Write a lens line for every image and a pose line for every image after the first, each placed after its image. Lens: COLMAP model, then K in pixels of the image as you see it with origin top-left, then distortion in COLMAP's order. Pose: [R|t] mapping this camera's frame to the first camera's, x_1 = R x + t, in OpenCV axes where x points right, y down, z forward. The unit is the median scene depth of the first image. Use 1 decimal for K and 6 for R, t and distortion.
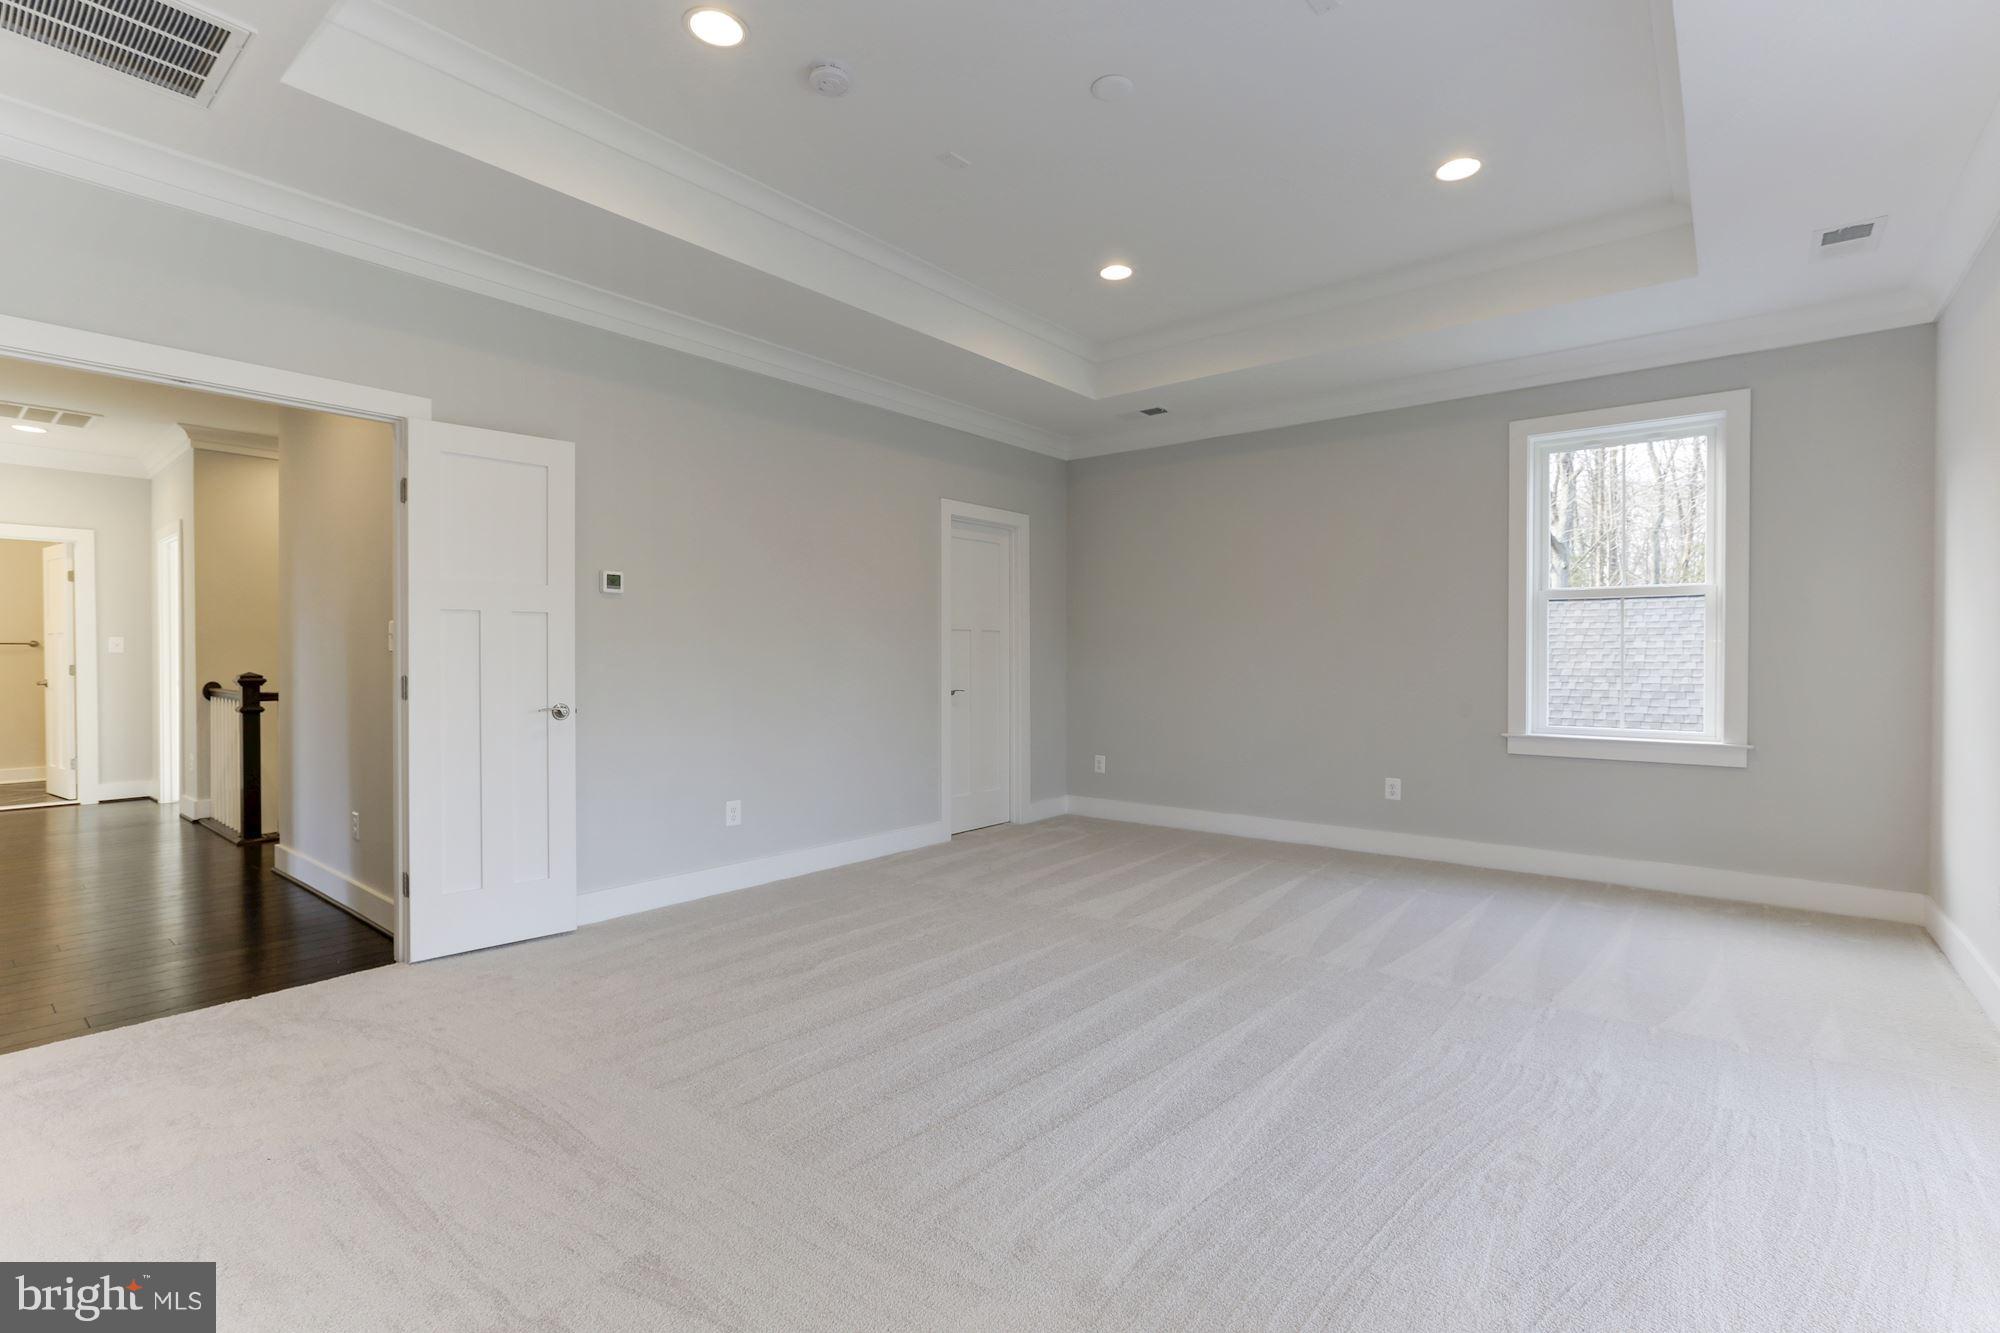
lens RADIAL K [[911.8, 0, 1011.9], [0, 911.8, 666.9], [0, 0, 1]] dist [-0.001911, 0.001318]
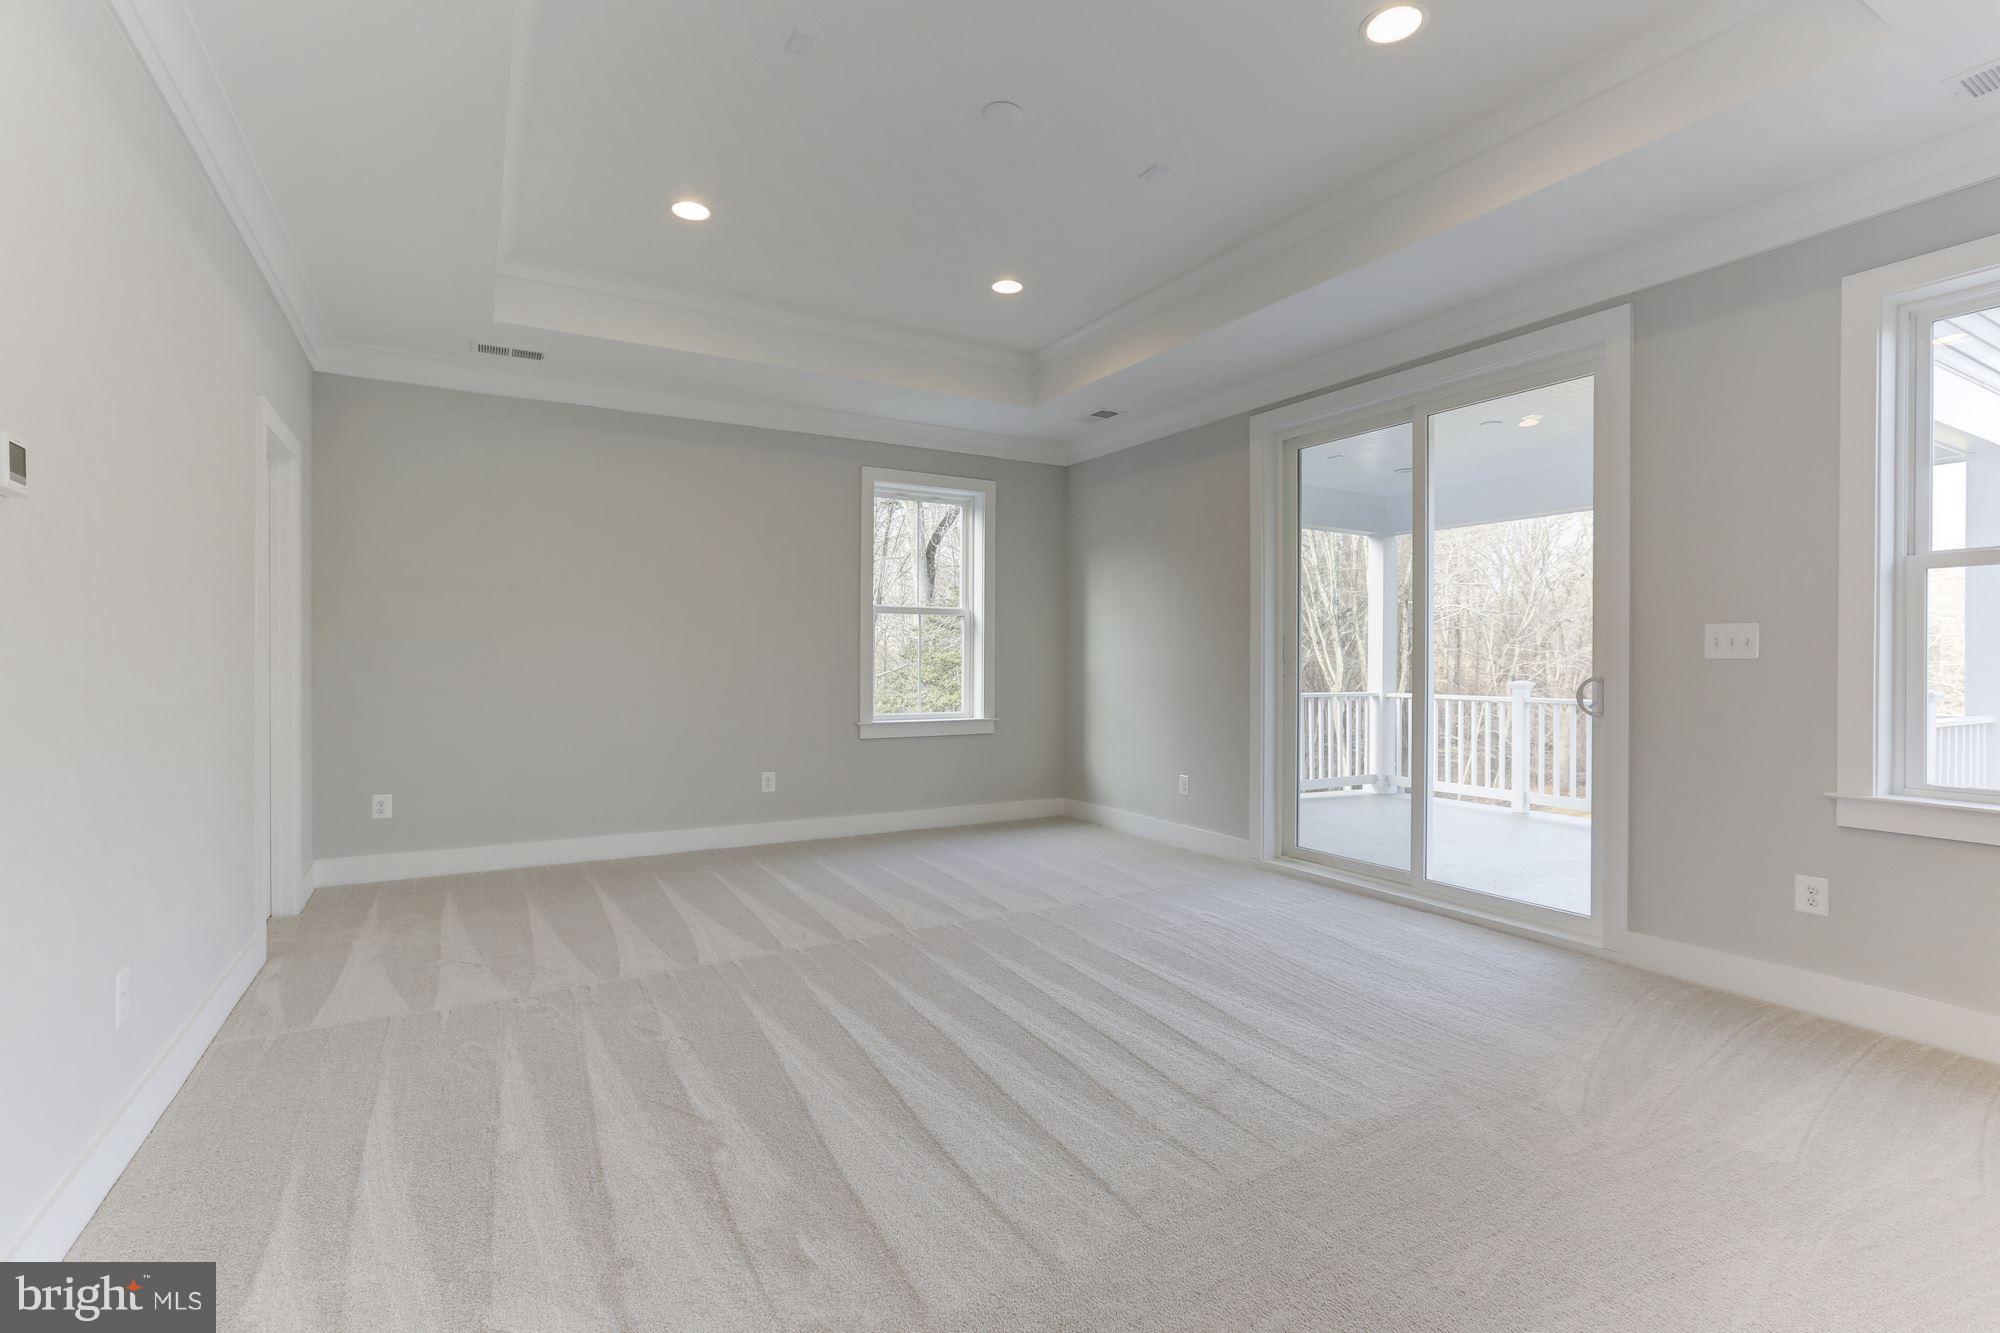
lens RADIAL K [[911.8, 0, 1016.4], [0, 911.8, 663.5], [0, 0, 1]] dist [-0.001911, 0.001318]
pose [[0.380109, -0.005516, 0.924925, -0.594009], [0.005685, 0.999977, 0.003627, -0.010155], [-0.924924, 0.003880, 0.380132, 0.407055]]
